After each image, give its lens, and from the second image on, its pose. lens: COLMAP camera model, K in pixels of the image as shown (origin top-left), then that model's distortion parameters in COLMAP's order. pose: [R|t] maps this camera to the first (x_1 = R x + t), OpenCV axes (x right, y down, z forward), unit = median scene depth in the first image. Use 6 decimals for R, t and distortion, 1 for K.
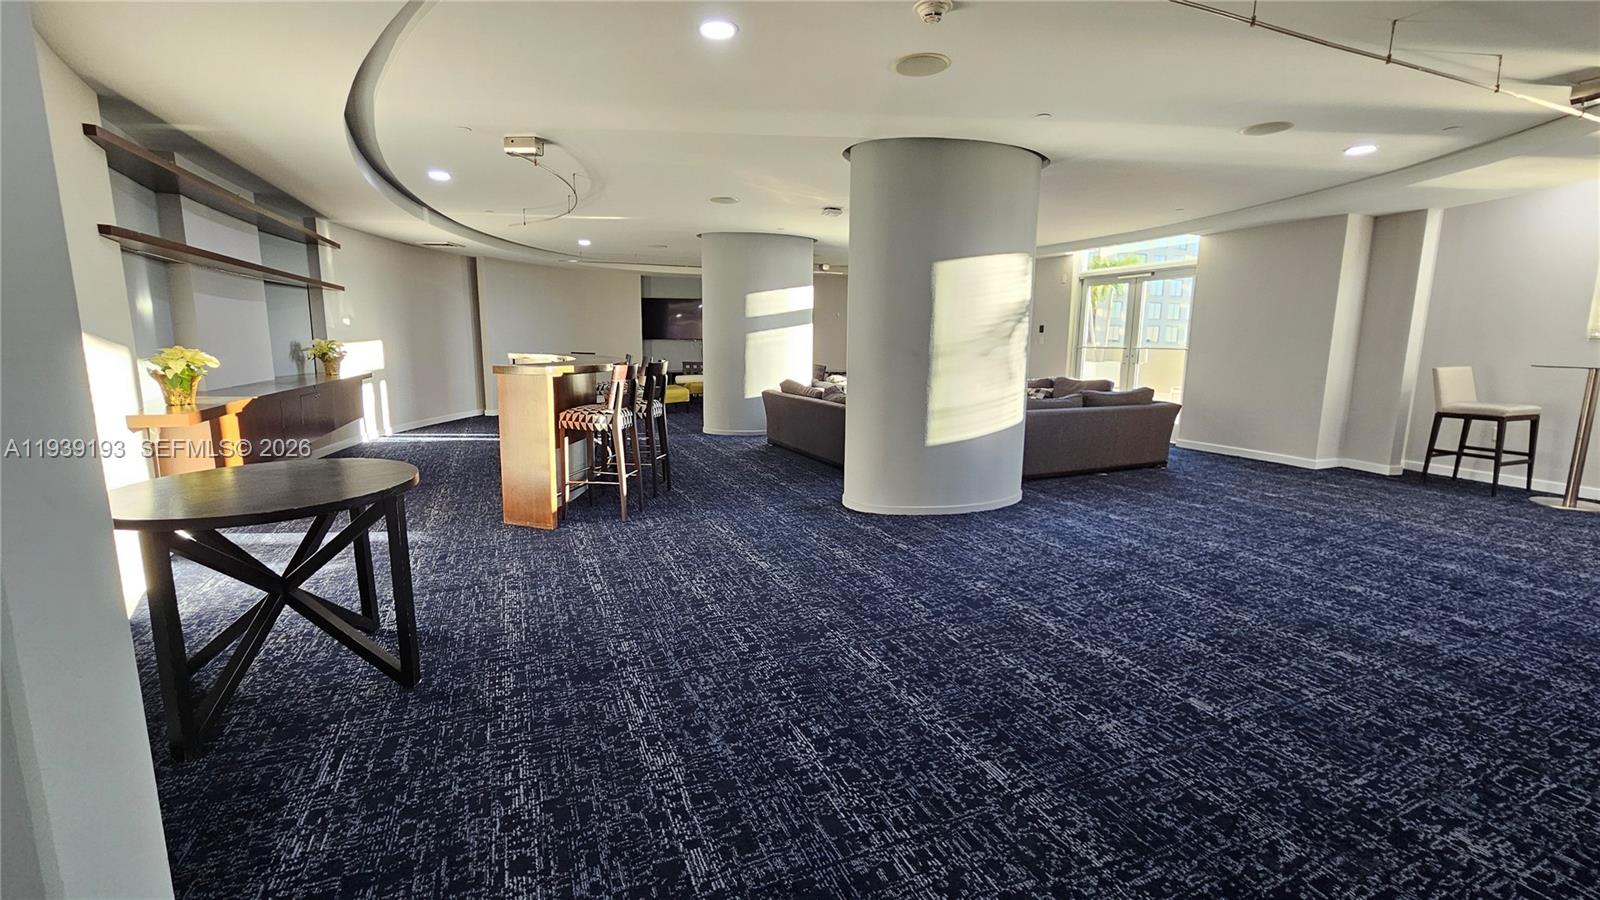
lens RADIAL K [[657.2, 0, 793.2], [0, 657.2, 441.3], [0, 0, 1]] dist [-0.002173, 0.000275]
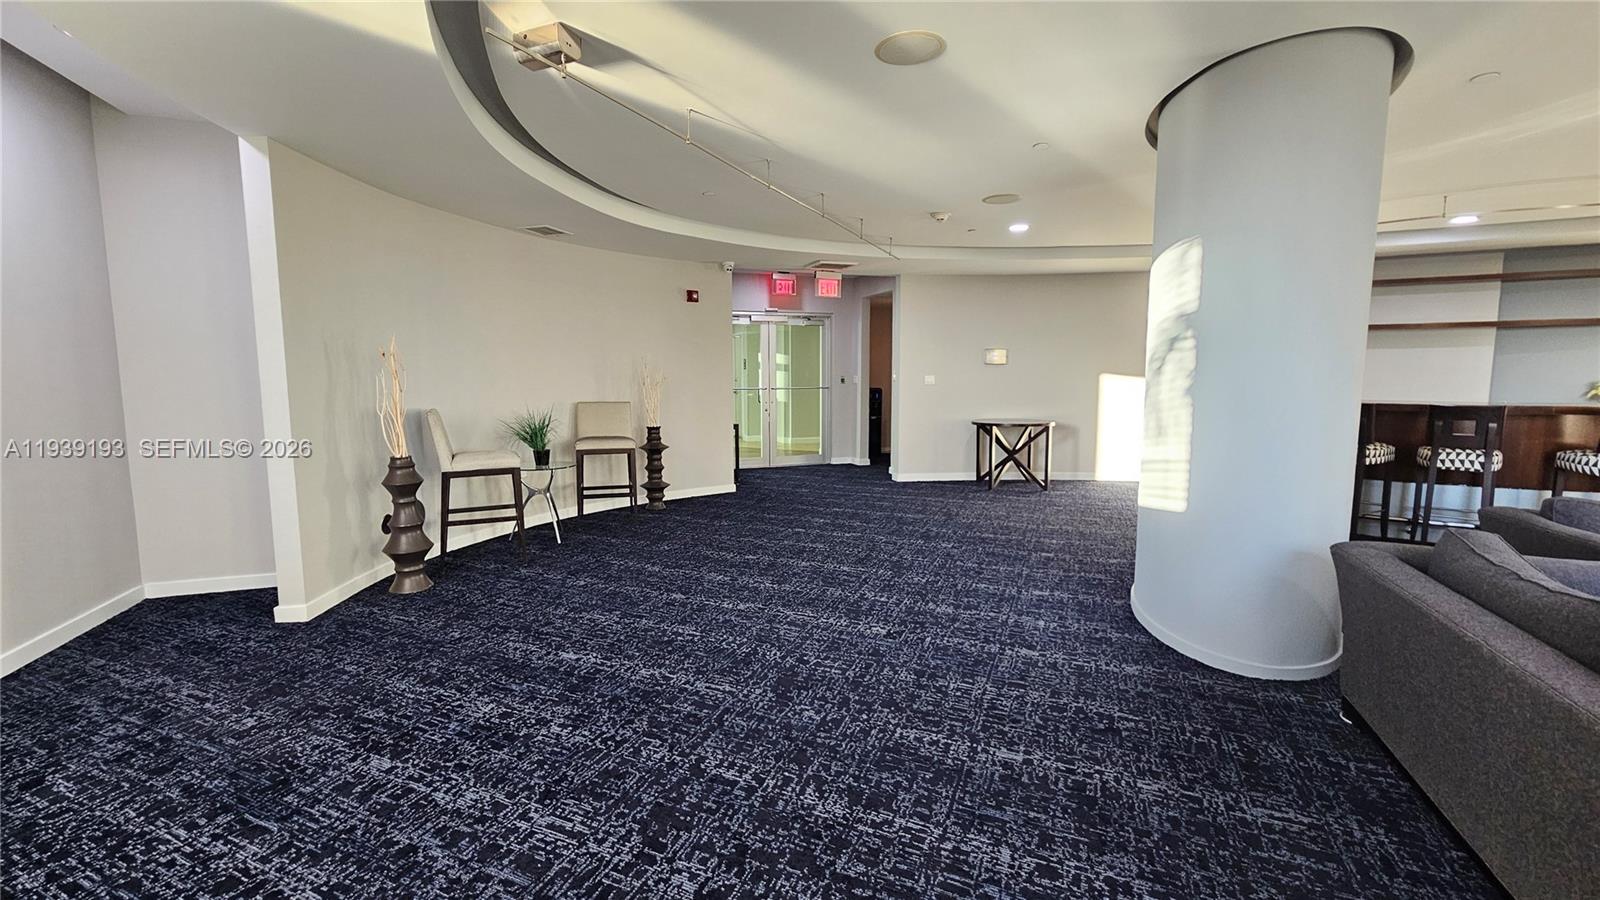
lens RADIAL K [[657.2, 0, 794.2], [0, 657.2, 447.8], [0, 0, 1]] dist [-0.002173, 0.000275]
pose [[-0.727738, 0.076974, -0.681522, 0.794895], [-0.109559, 0.967876, 0.226305, -0.330658], [0.677048, 0.239357, -0.695927, 1.960431]]
